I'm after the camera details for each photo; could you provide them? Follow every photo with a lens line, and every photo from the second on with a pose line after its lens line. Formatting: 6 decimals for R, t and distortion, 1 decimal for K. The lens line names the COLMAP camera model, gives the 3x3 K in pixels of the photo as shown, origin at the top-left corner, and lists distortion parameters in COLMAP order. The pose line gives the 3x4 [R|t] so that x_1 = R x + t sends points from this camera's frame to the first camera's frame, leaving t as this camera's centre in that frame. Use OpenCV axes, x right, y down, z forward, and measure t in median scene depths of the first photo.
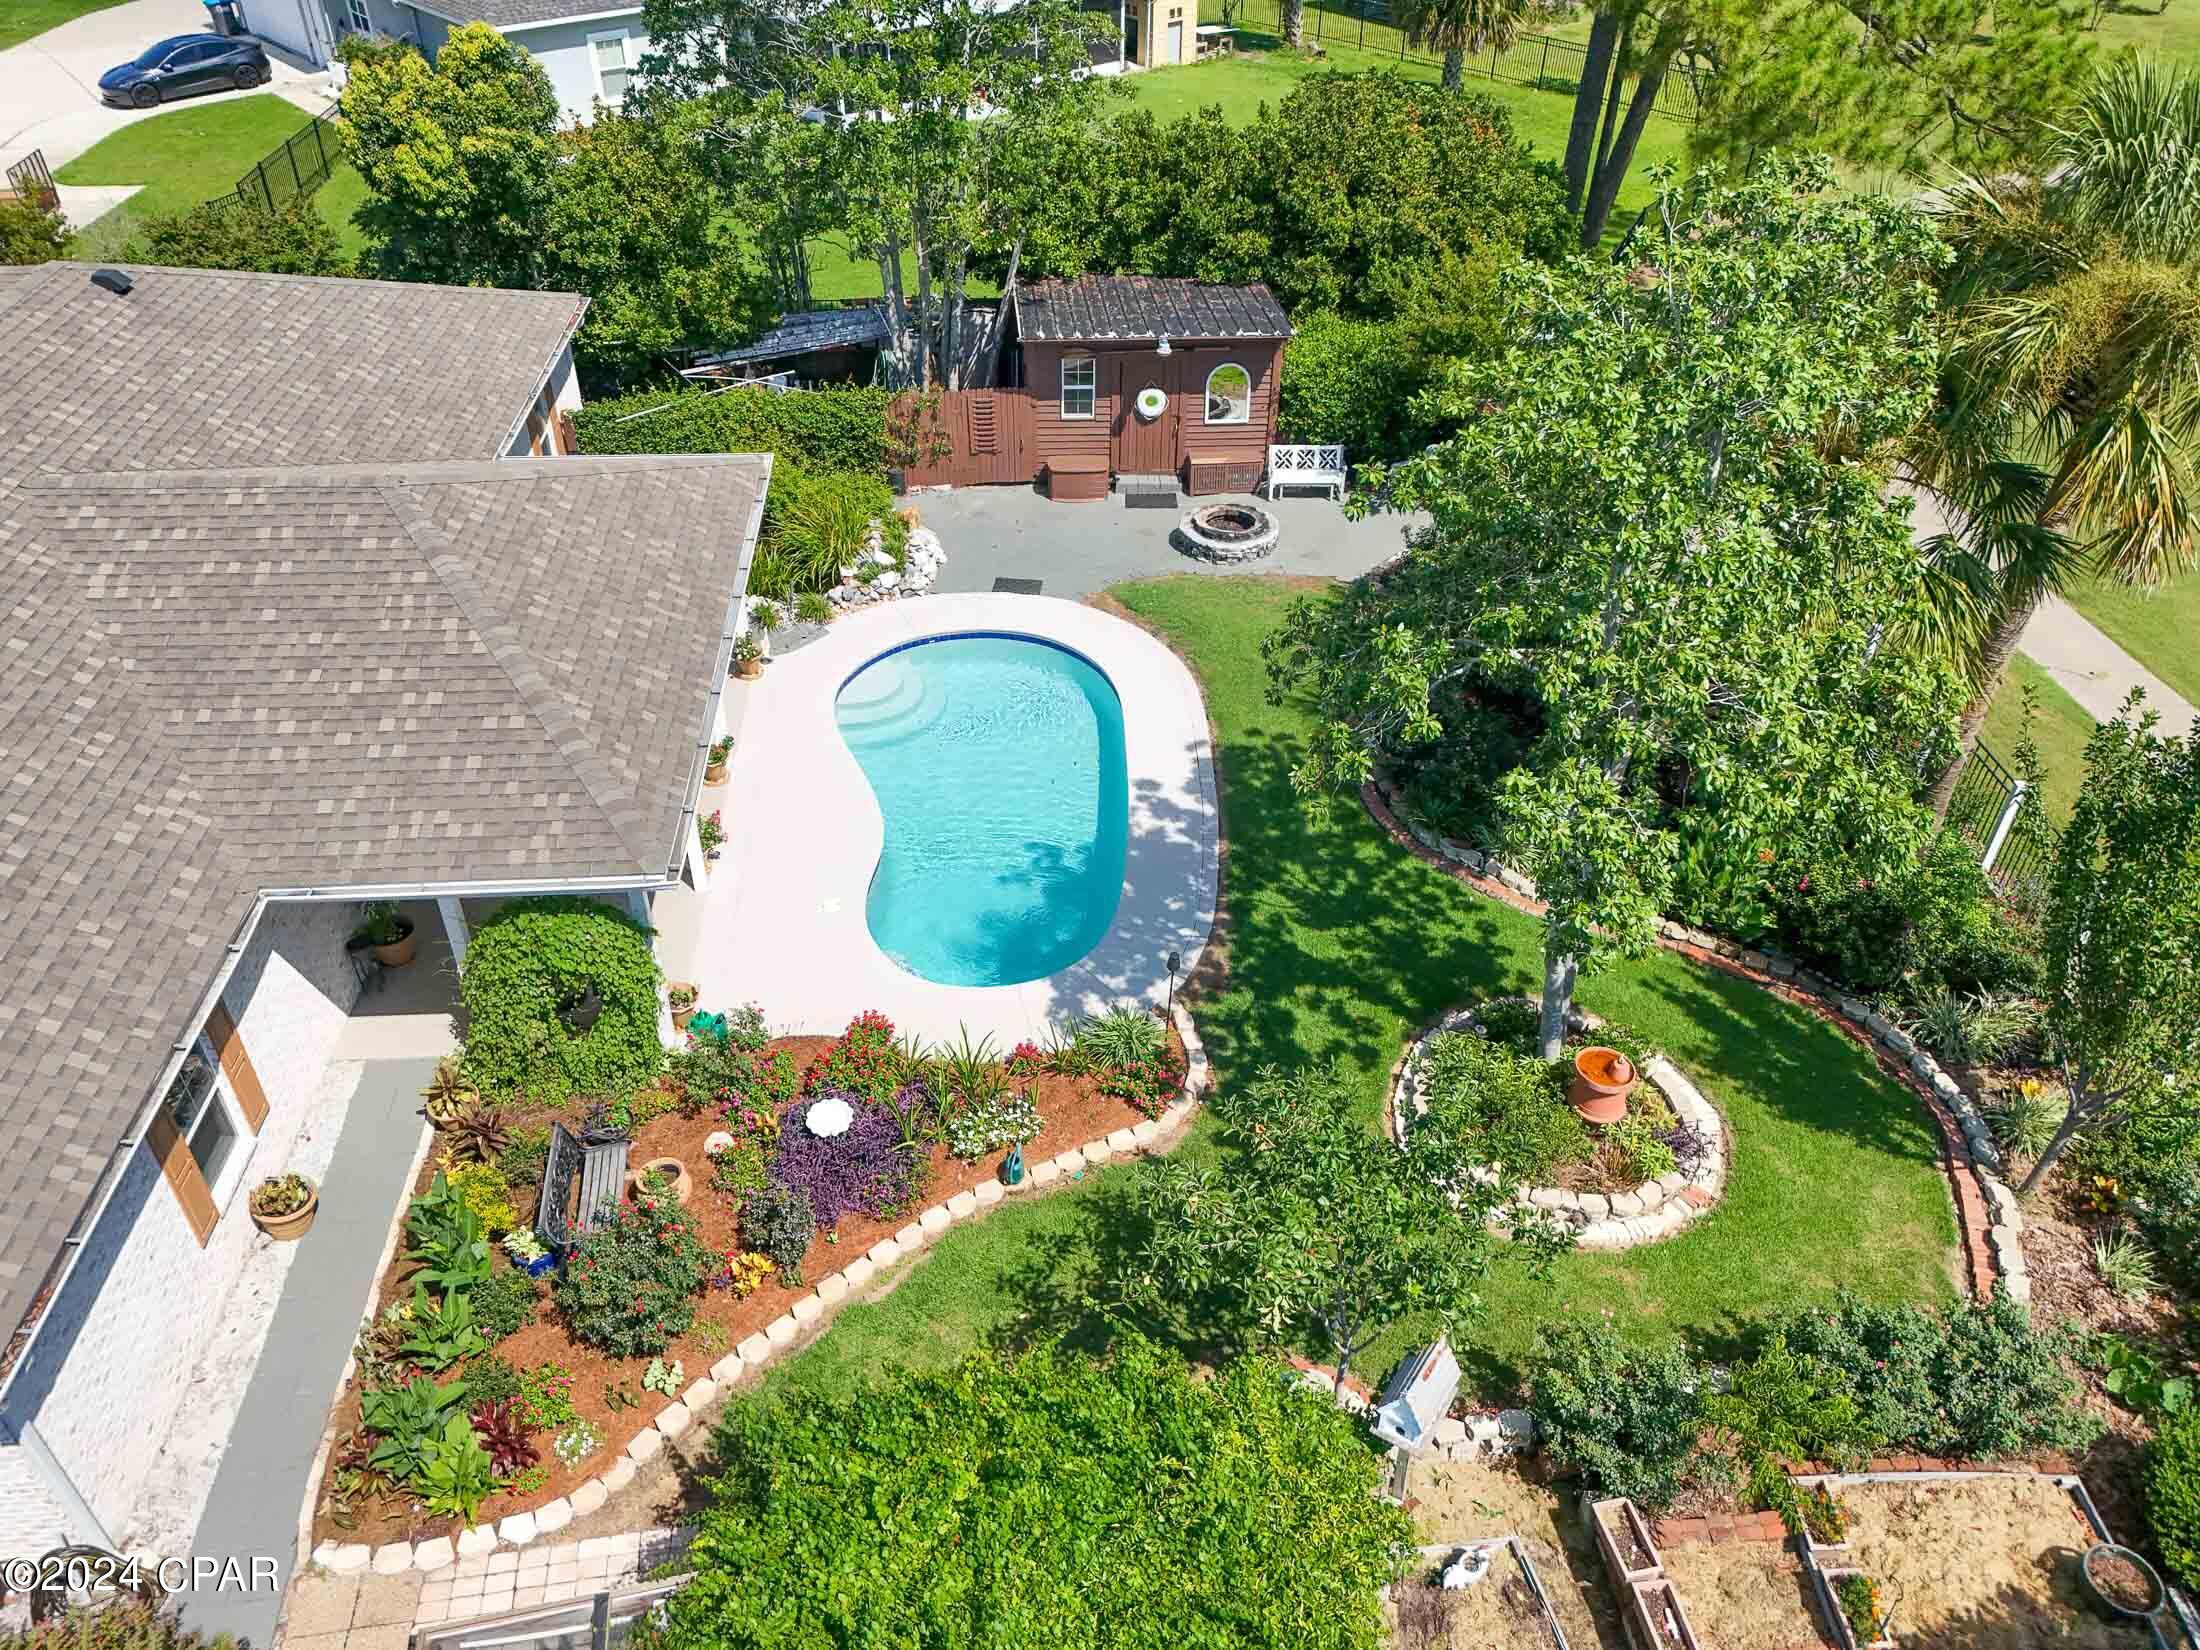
lens RADIAL K [[1579.2, 0, 1100.0], [0, 1579.2, 825.0], [0, 0, 1]] dist [0.095429, -0.104704]
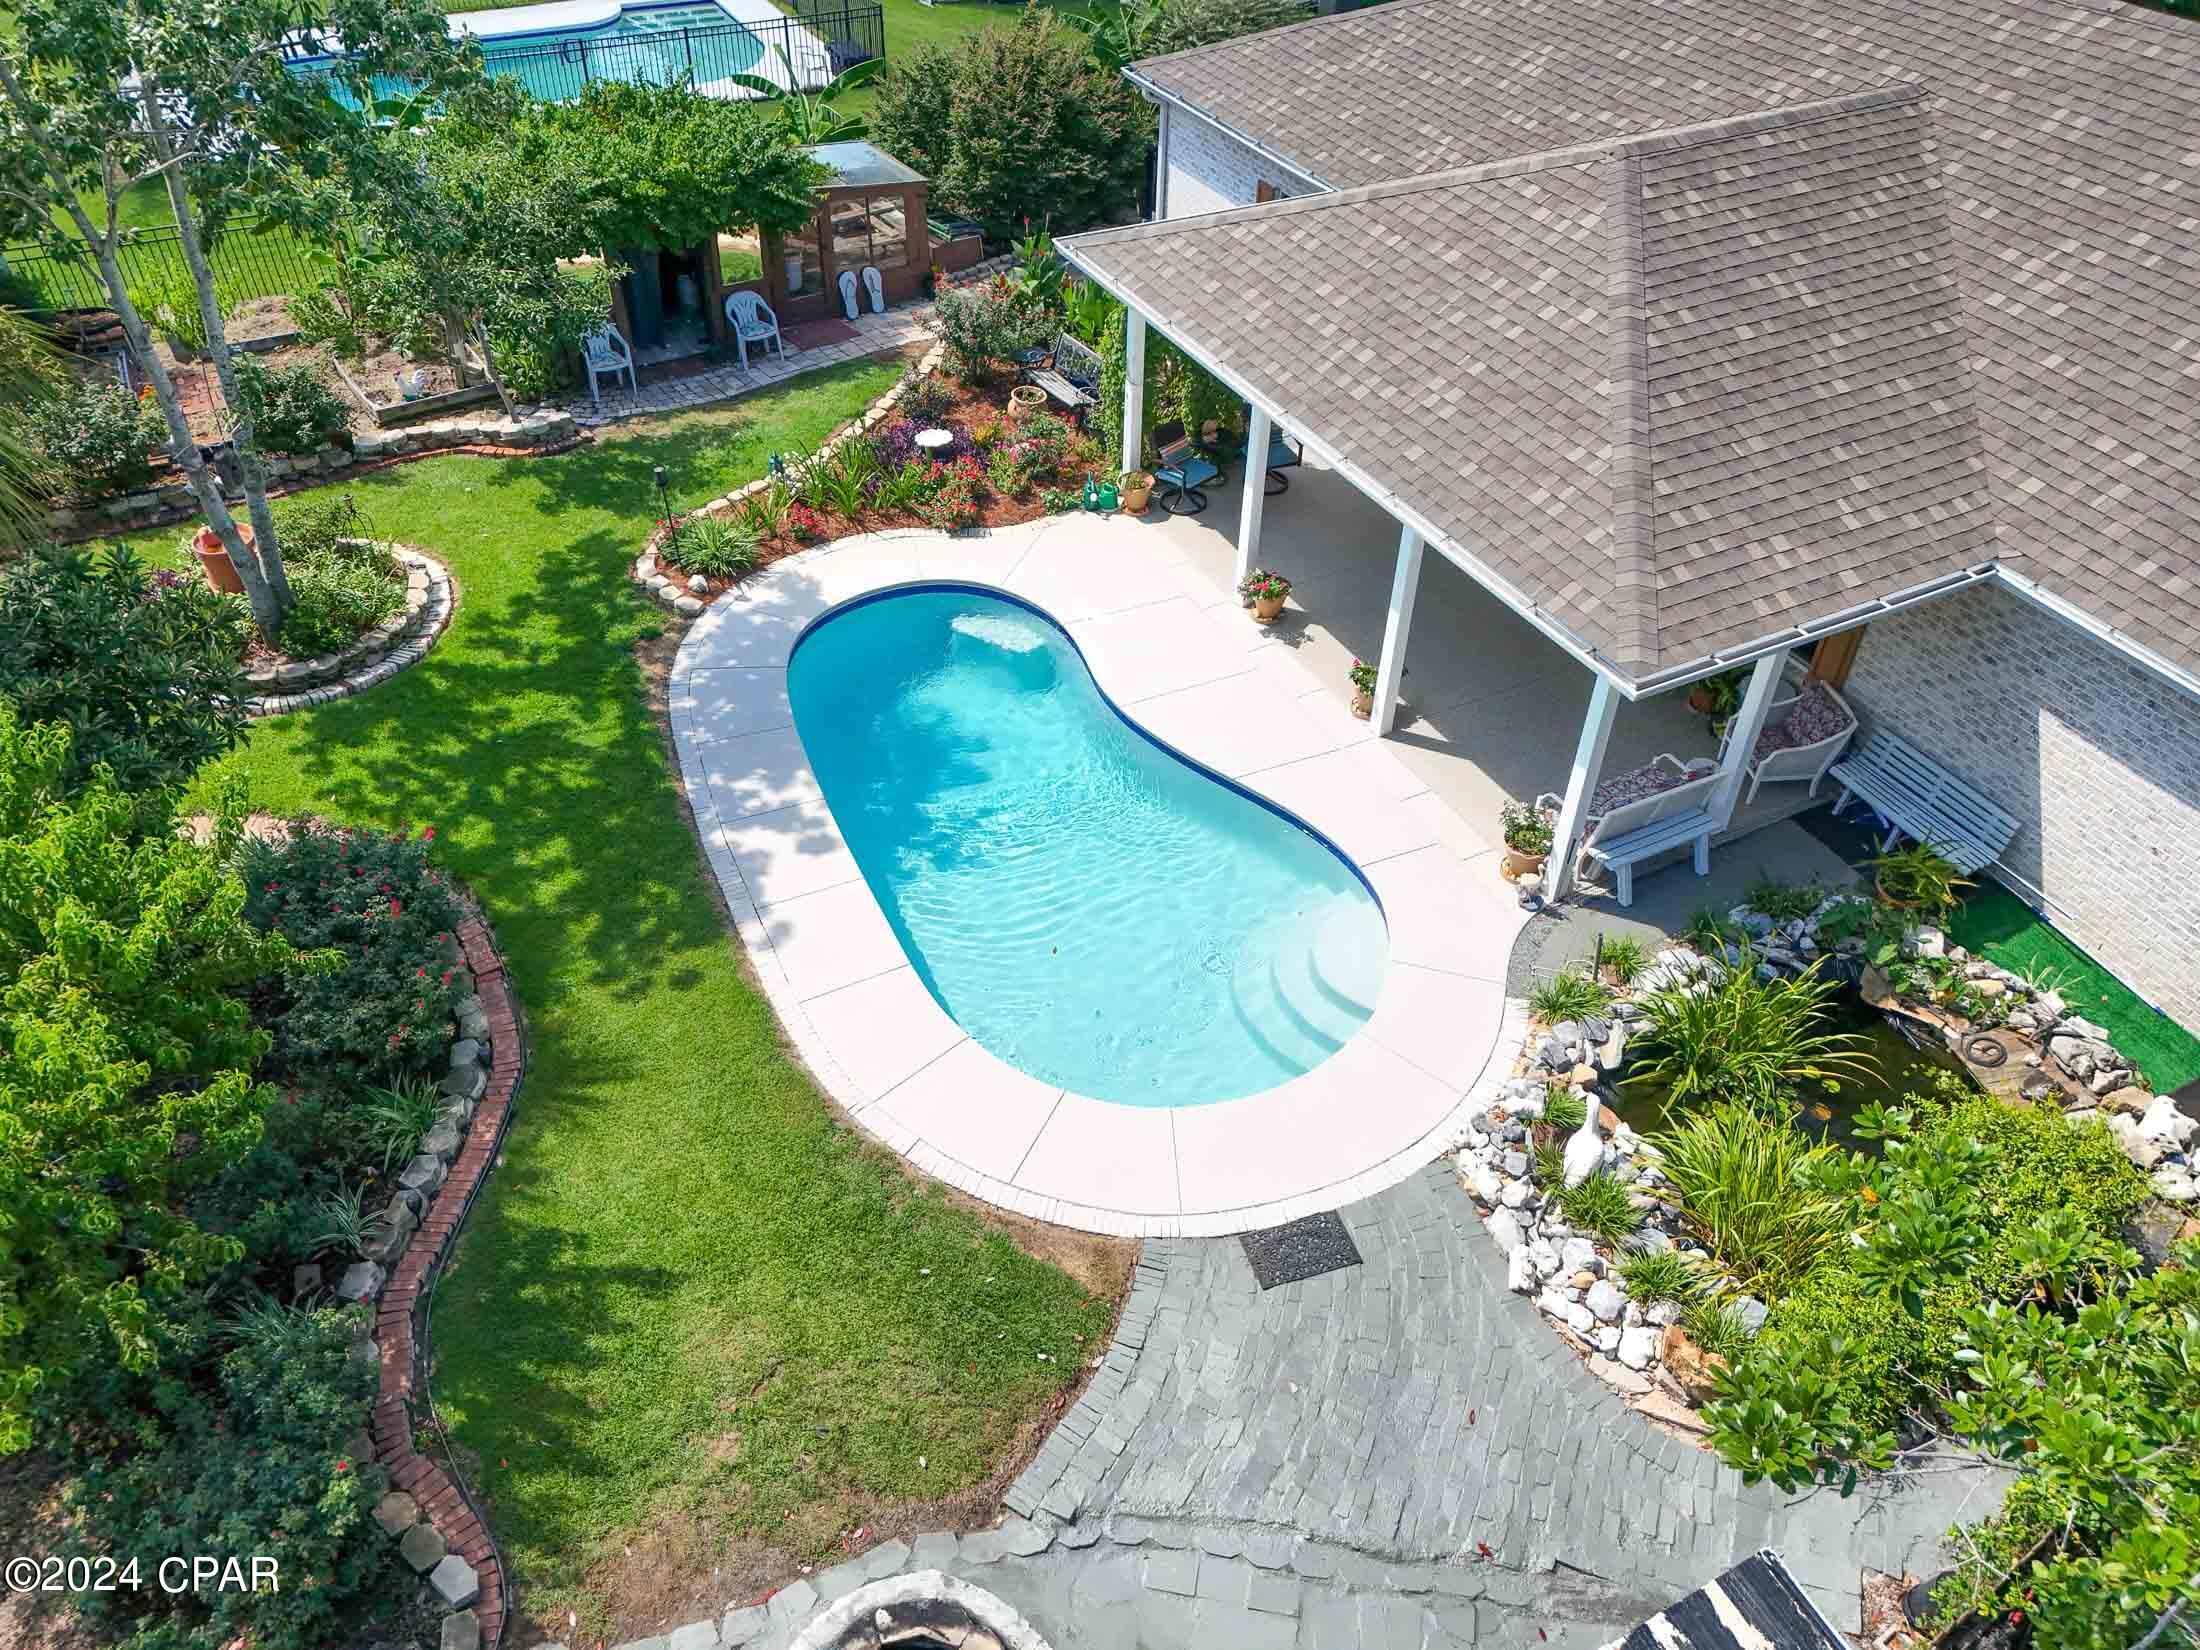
lens RADIAL K [[1579.2, 0, 1100.0], [0, 1579.2, 825.0], [0, 0, 1]] dist [0.095429, -0.104704]
pose [[-0.914464, 0.238238, -0.327105, 0.154113], [-0.274148, 0.229846, 0.933817, -0.767860], [0.297655, 0.943617, -0.144873, 1.249330]]
